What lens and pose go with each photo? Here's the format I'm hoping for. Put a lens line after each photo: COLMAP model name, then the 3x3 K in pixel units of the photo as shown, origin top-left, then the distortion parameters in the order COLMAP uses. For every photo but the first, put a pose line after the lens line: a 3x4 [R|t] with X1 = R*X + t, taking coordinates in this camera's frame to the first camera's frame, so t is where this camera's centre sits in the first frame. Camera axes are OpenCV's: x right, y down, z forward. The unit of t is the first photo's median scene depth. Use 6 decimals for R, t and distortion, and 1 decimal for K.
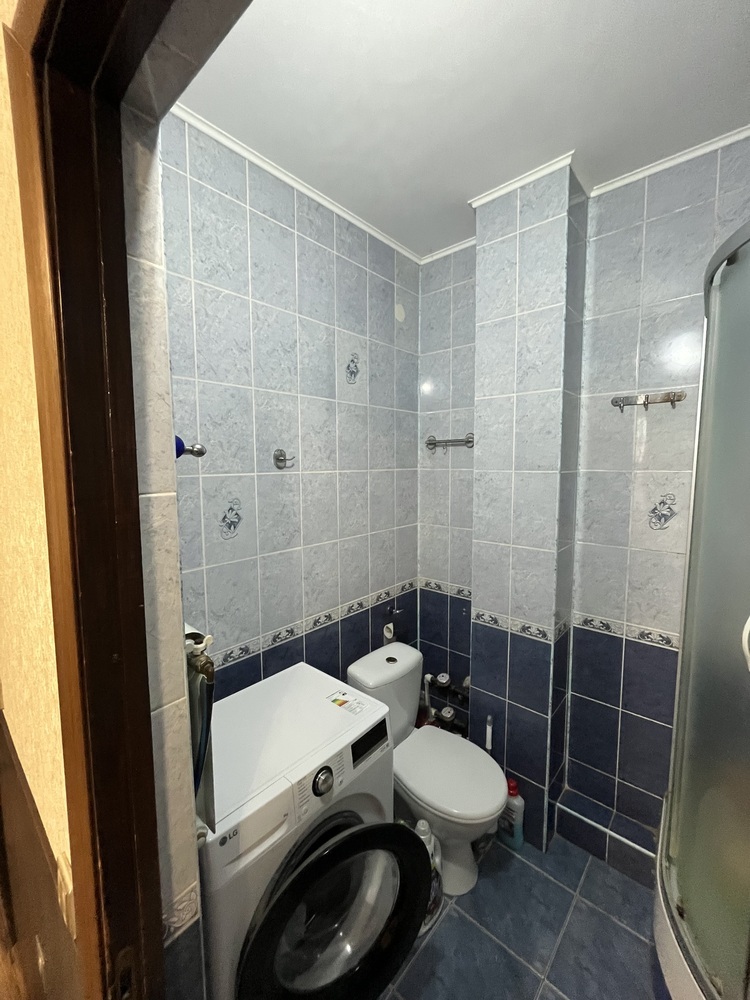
lens RADIAL K [[406.4, 0, 379.1], [0, 406.4, 498.5], [0, 0, 1]] dist [-0.001538, -0.000903]
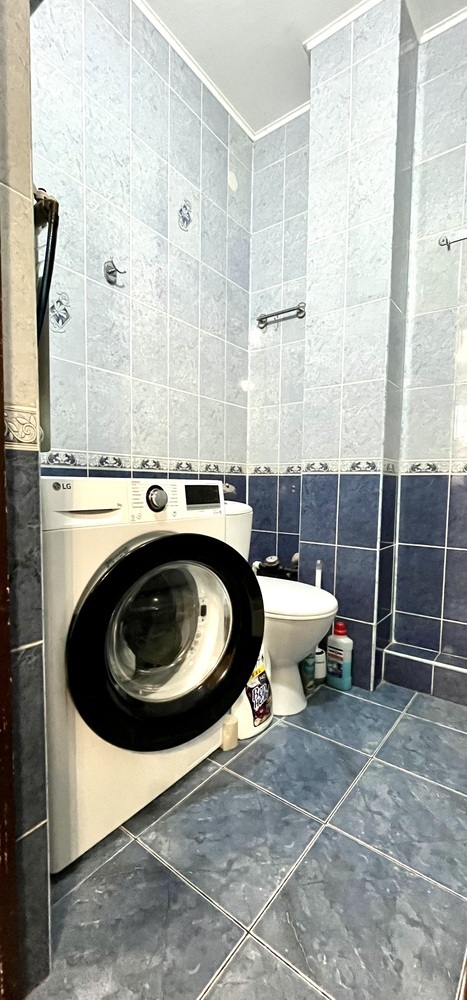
lens RADIAL K [[419.5, 0, 230.3], [0, 419.5, 516.5], [0, 0, 1]] dist [-0.005328, 0.000981]
pose [[0.997450, 0.012541, 0.070257, -0.020255], [-0.011856, 0.999878, -0.010156, 0.474756], [-0.070376, 0.009297, 0.997477, -0.012846]]
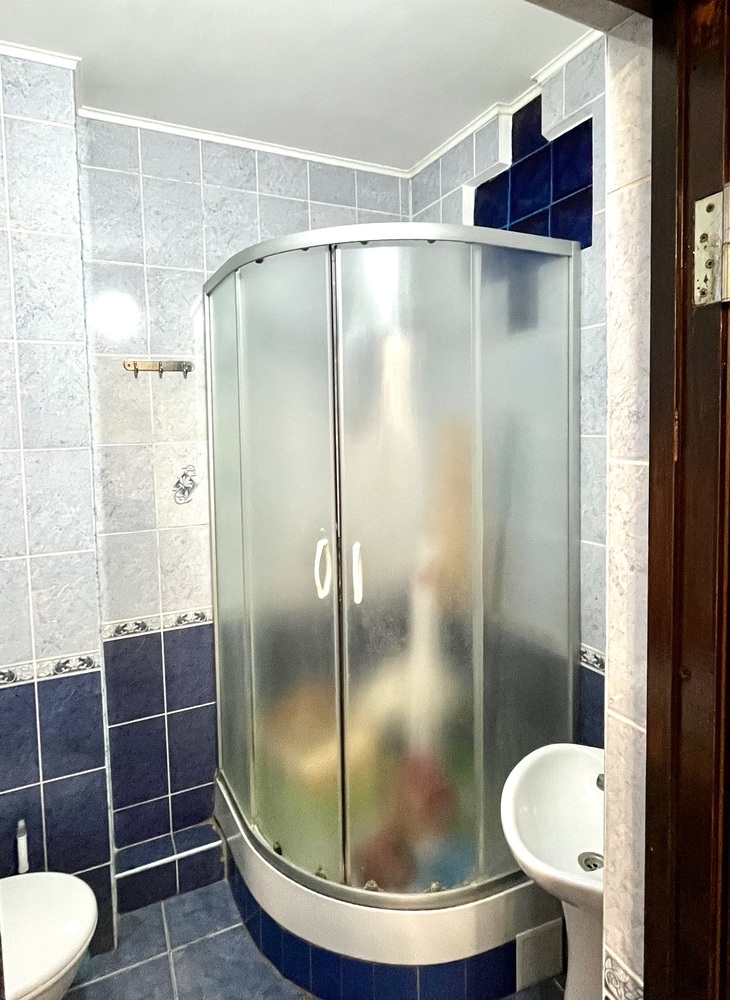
lens RADIAL K [[558.9, 0, 350.9], [0, 558.9, 457.0], [0, 0, 1]] dist [-0.005709, 0.001546]
pose [[0.396954, -0.058514, 0.915971, -0.332472], [0.104776, 0.994331, 0.018113, -0.014025], [-0.911838, 0.088782, 0.400835, 0.103238]]
